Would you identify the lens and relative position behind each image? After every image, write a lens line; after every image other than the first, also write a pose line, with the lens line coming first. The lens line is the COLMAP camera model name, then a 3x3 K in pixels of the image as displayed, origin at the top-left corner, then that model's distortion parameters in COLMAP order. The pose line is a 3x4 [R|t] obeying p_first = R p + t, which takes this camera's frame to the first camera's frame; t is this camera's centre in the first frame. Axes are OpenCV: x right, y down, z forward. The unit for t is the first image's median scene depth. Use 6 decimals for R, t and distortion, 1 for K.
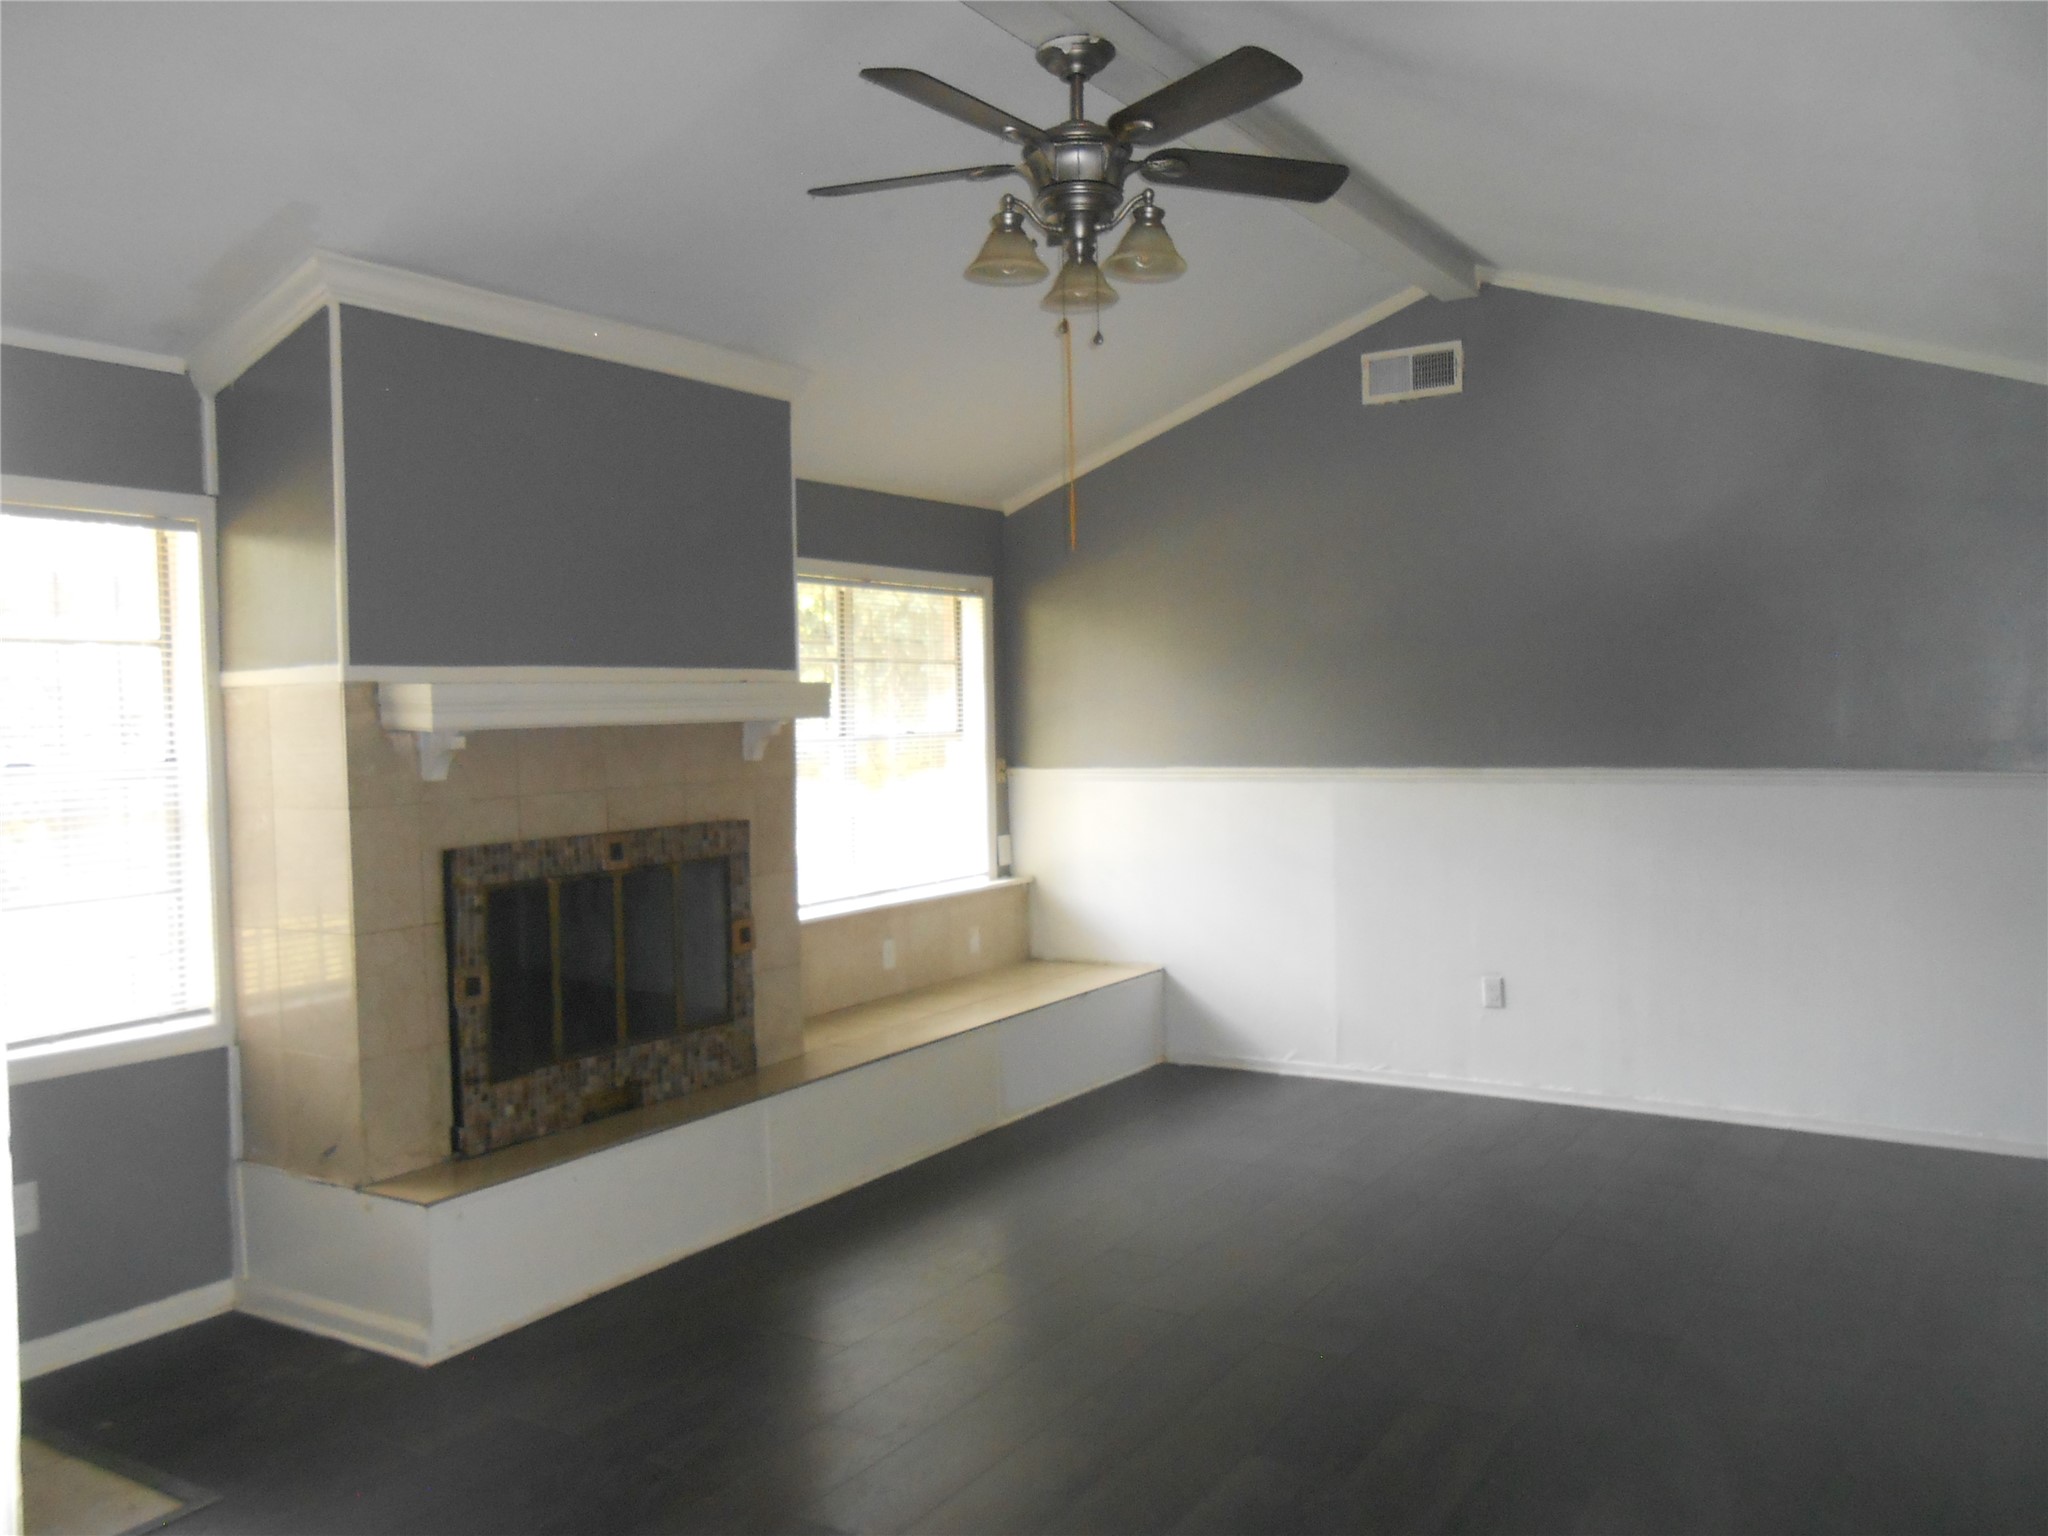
lens RADIAL K [[1579.9, 0, 1024.0], [0, 1579.9, 768.0], [0, 0, 1]] dist [-0.060581, 0.073588]
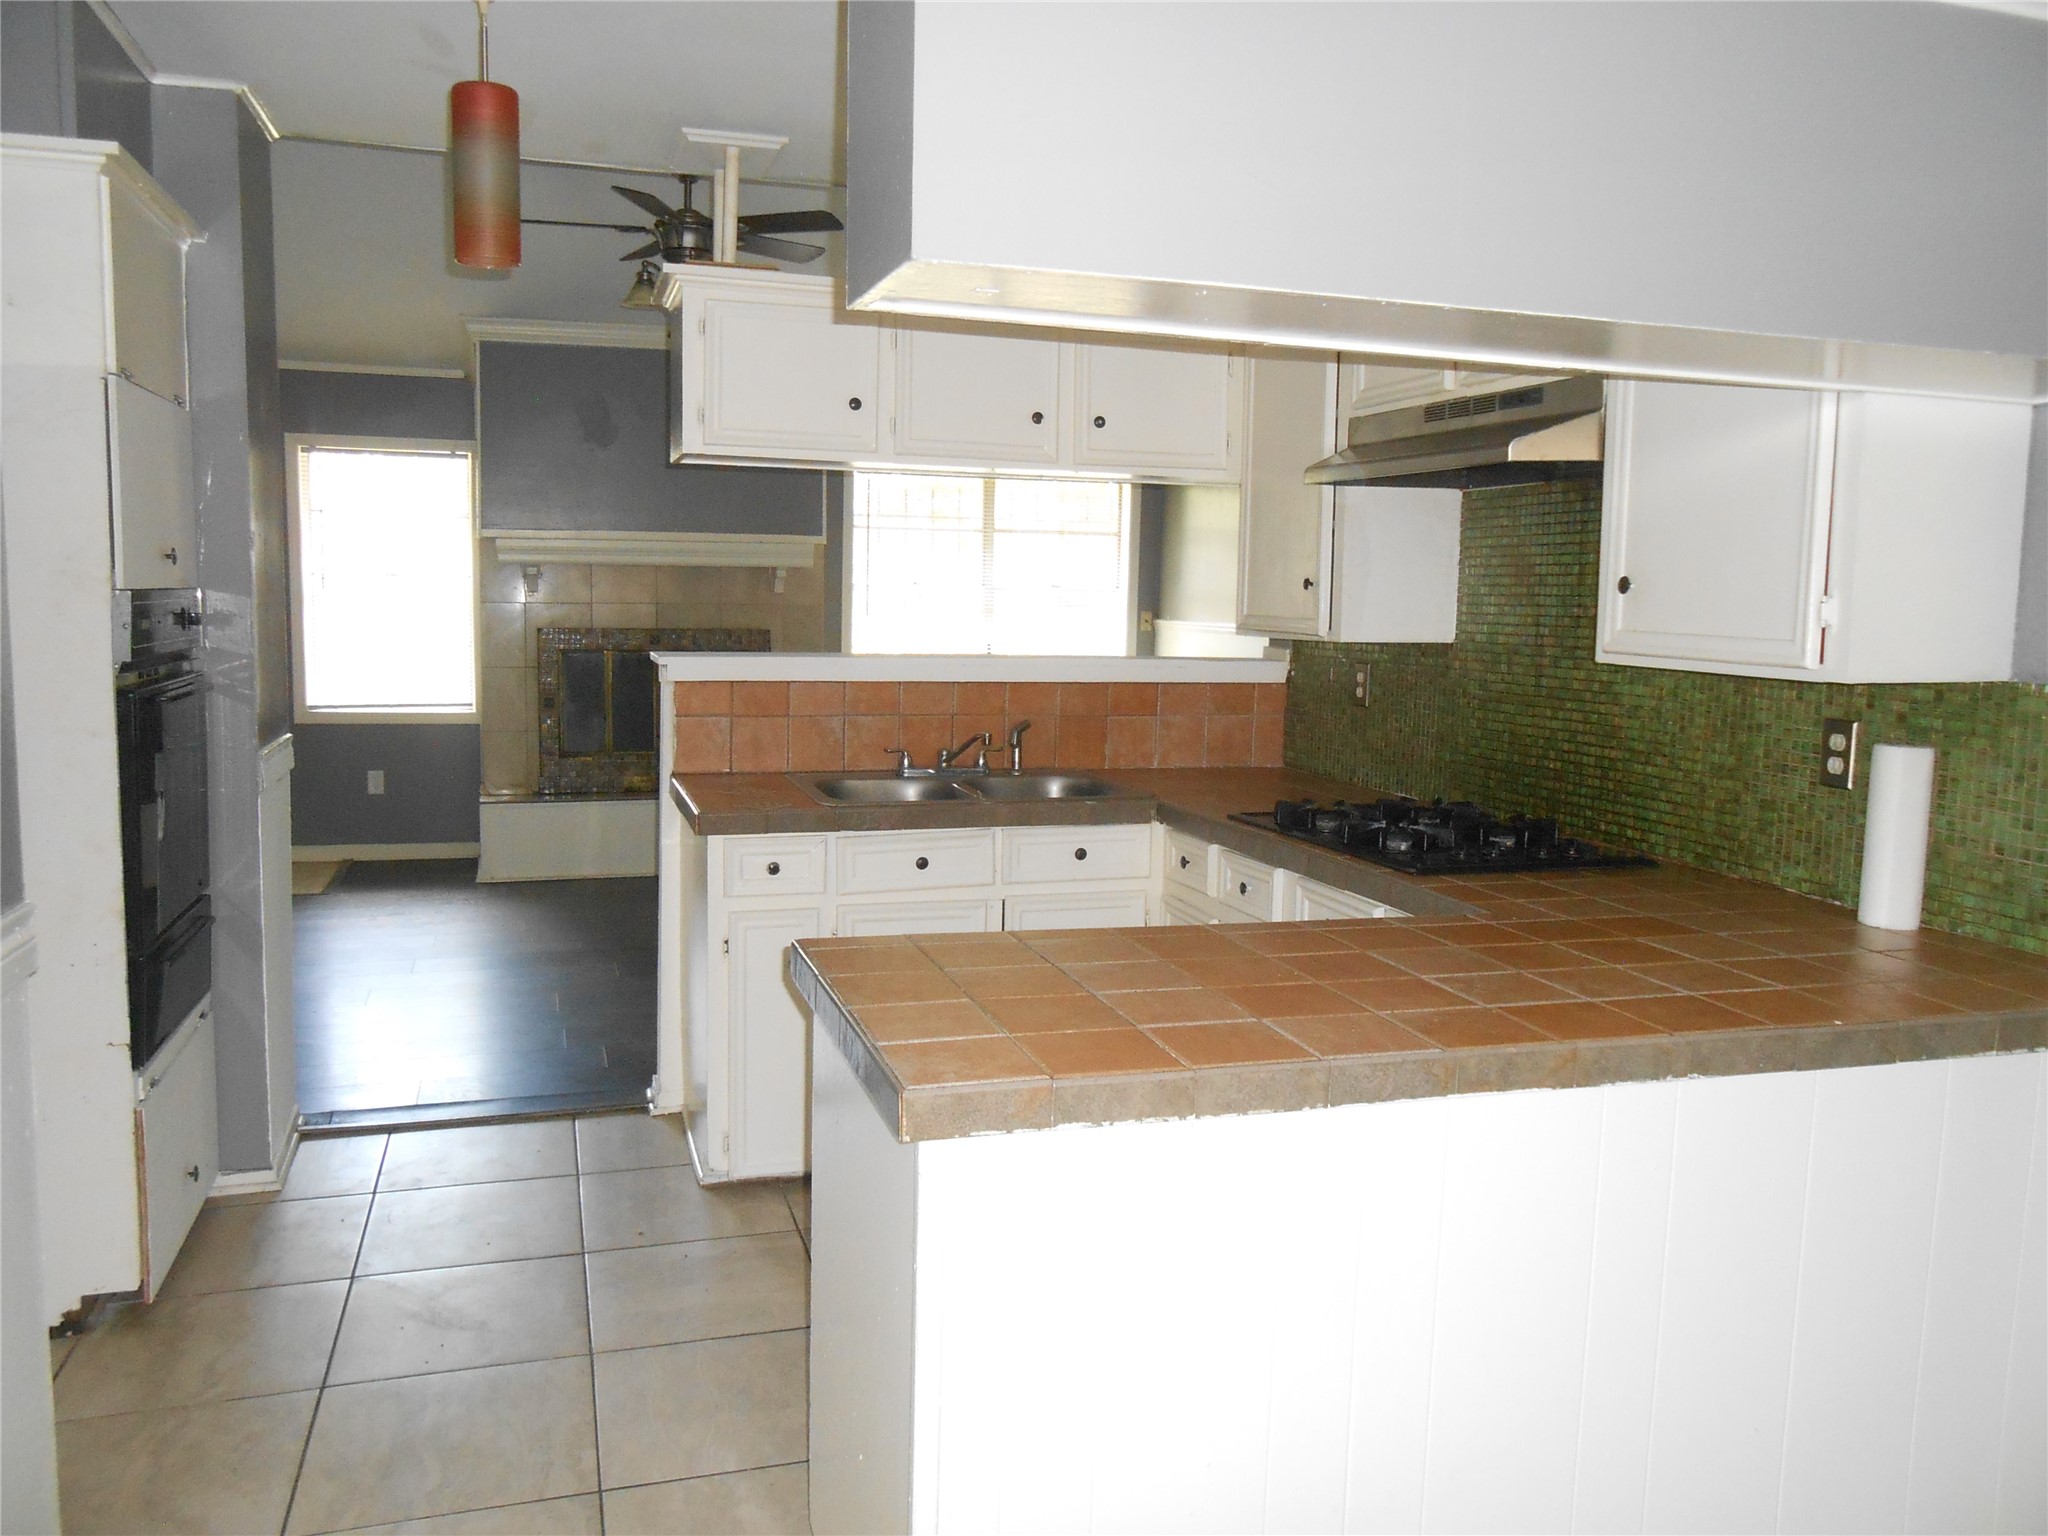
lens RADIAL K [[1579.9, 0, 1024.0], [0, 1579.9, 768.0], [0, 0, 1]] dist [-0.060581, 0.073588]
pose [[0.766877, 0.103605, -0.633377, 1.168005], [-0.056197, 0.993934, 0.094540, 0.007262], [0.639329, -0.036907, 0.768047, -0.072982]]
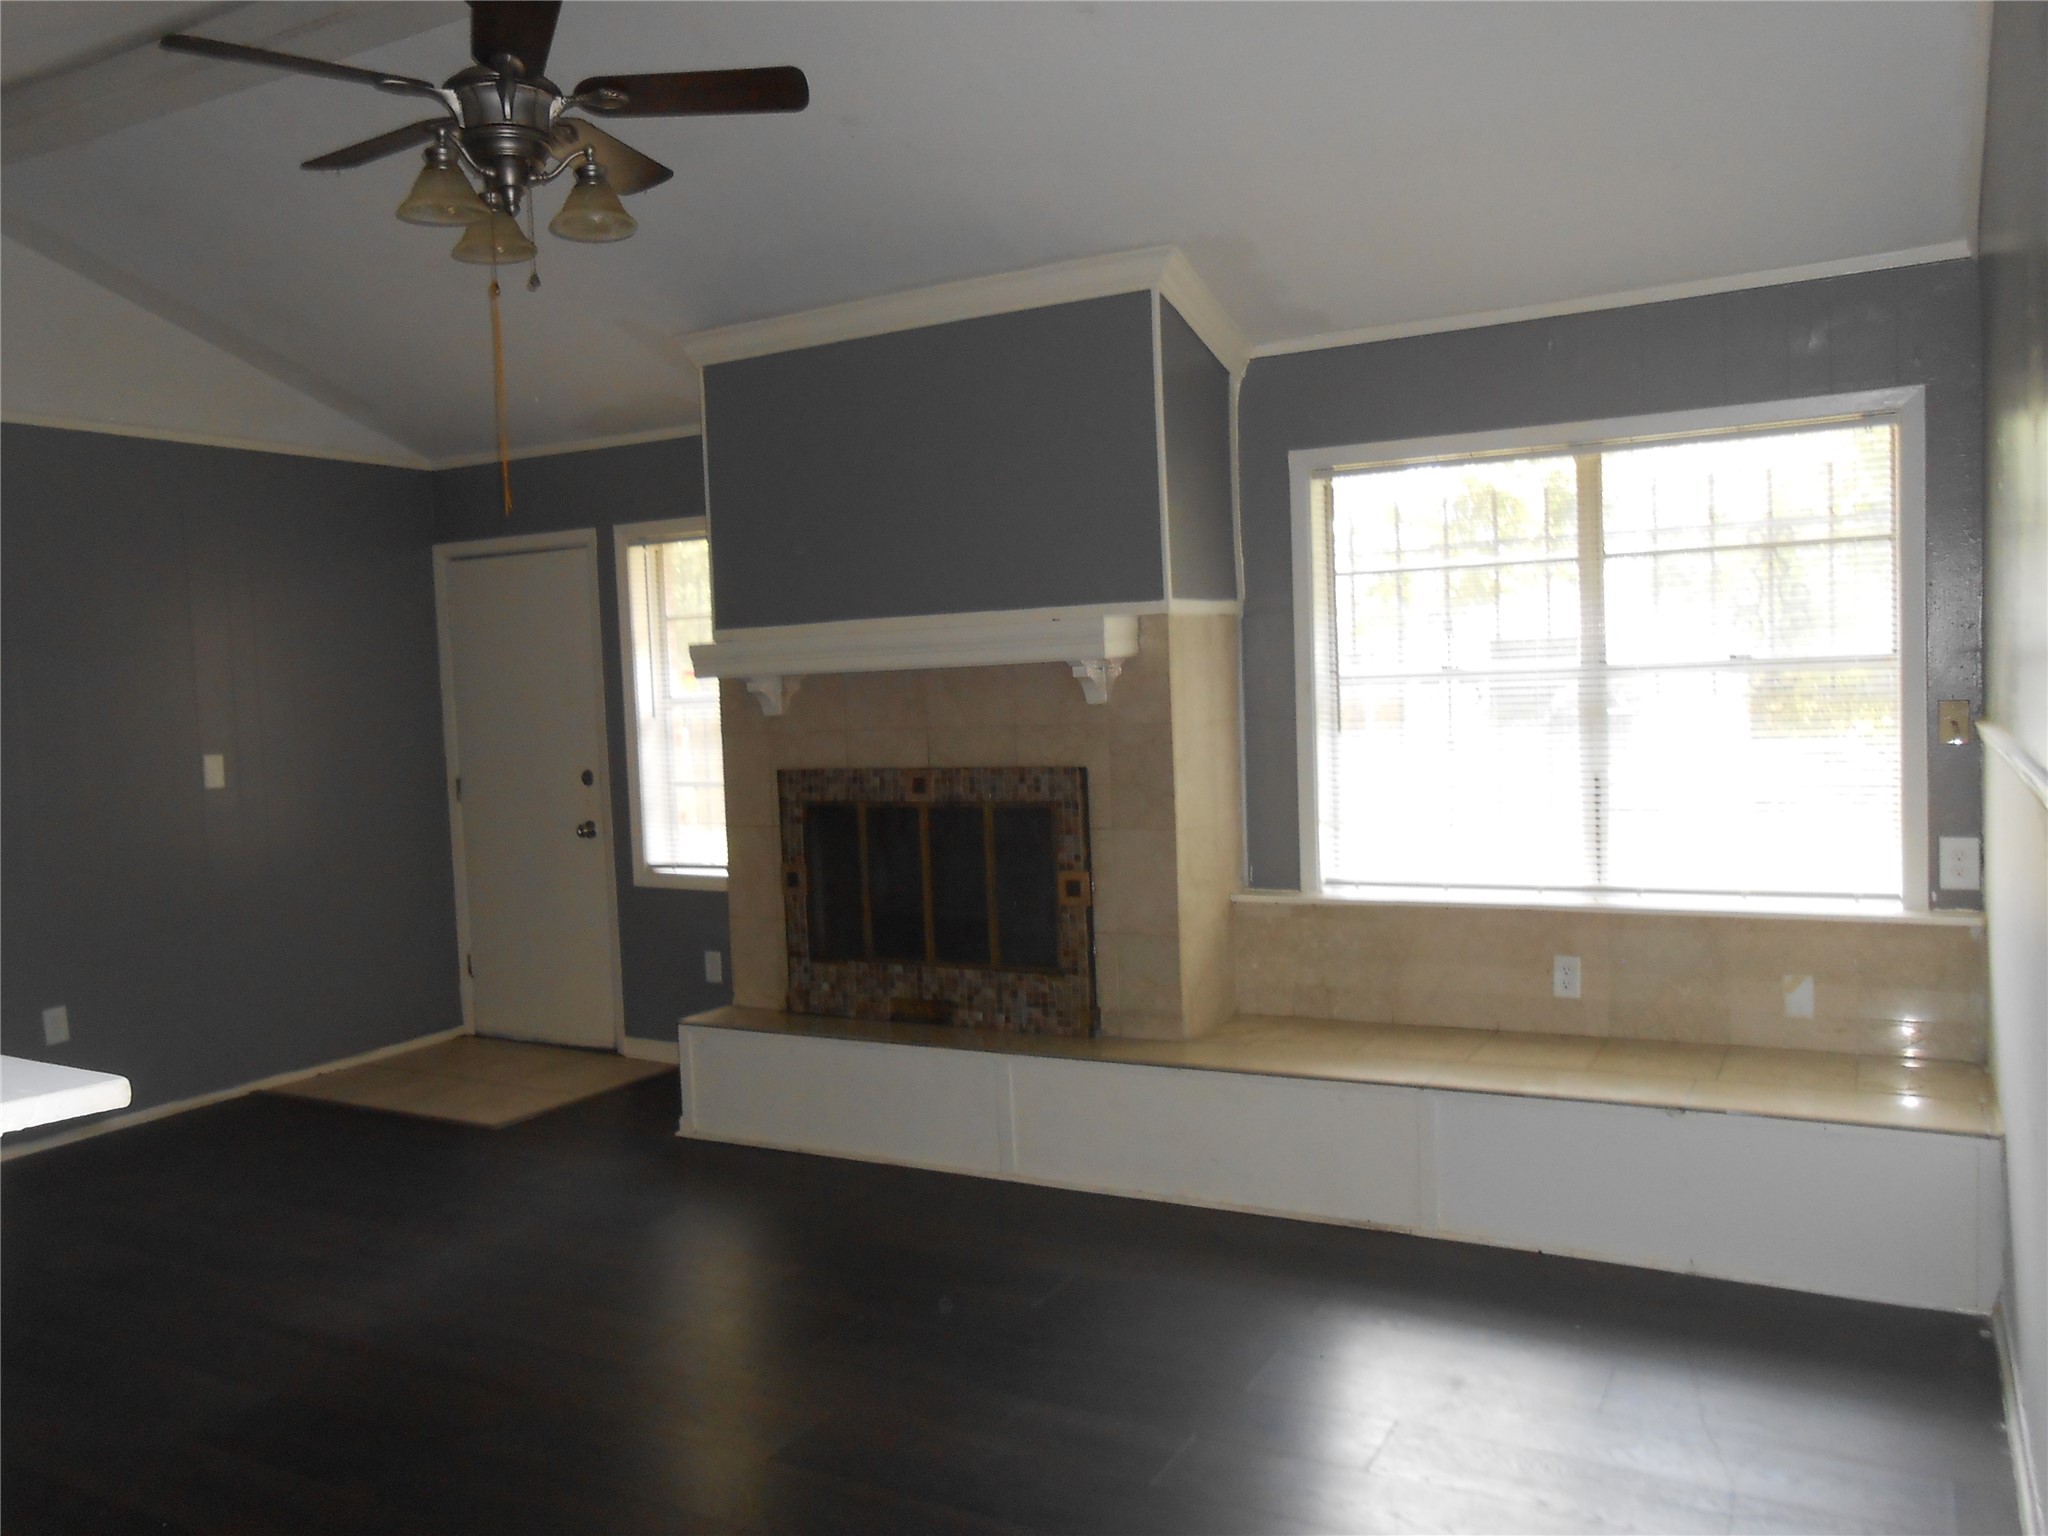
lens RADIAL K [[1497.6, 0, 1022.5], [0, 1497.6, 748.8], [0, 0, 1]] dist [0.005663, 0.000629]
pose [[0.089737, 0.062912, -0.993976, 0.783905], [0.002383, 0.997987, 0.063381, -0.038298], [0.995963, -0.008056, 0.089407, 0.984879]]
